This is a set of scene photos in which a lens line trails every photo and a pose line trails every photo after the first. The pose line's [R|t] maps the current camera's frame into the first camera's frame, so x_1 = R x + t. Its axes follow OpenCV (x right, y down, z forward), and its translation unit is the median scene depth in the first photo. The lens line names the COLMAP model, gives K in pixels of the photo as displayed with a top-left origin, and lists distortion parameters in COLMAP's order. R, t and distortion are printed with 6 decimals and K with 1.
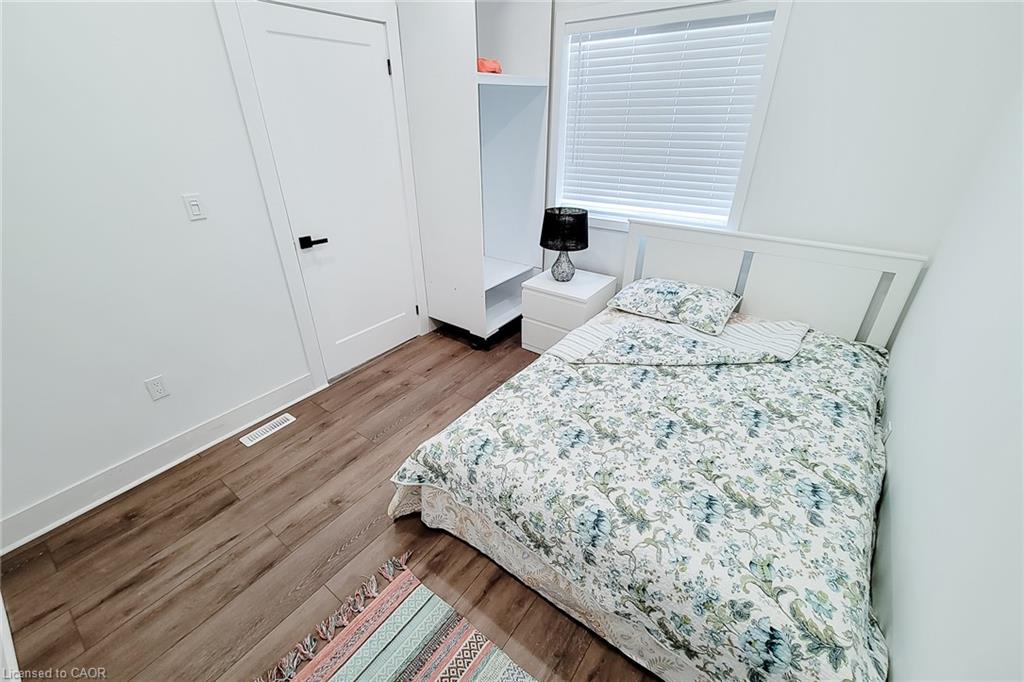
lens RADIAL K [[440.6, 0, 512.0], [0, 440.6, 341.0], [0, 0, 1]] dist [-0.000223, -0.000038]
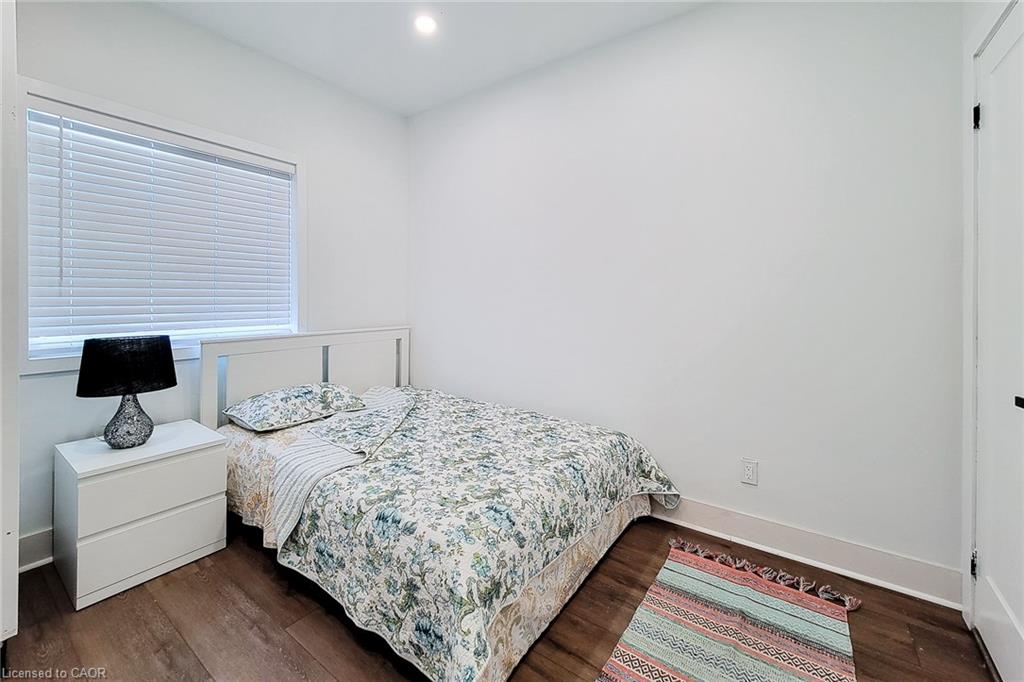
lens RADIAL K [[438.1, 0, 510.2], [0, 438.1, 305.8], [0, 0, 1]] dist [-0.000721, -0.000147]
pose [[-0.060294, -0.000409, 0.998181, -0.767701], [0.468058, 0.883234, 0.028635, -0.115093], [-0.881638, 0.468933, -0.053062, 0.663325]]
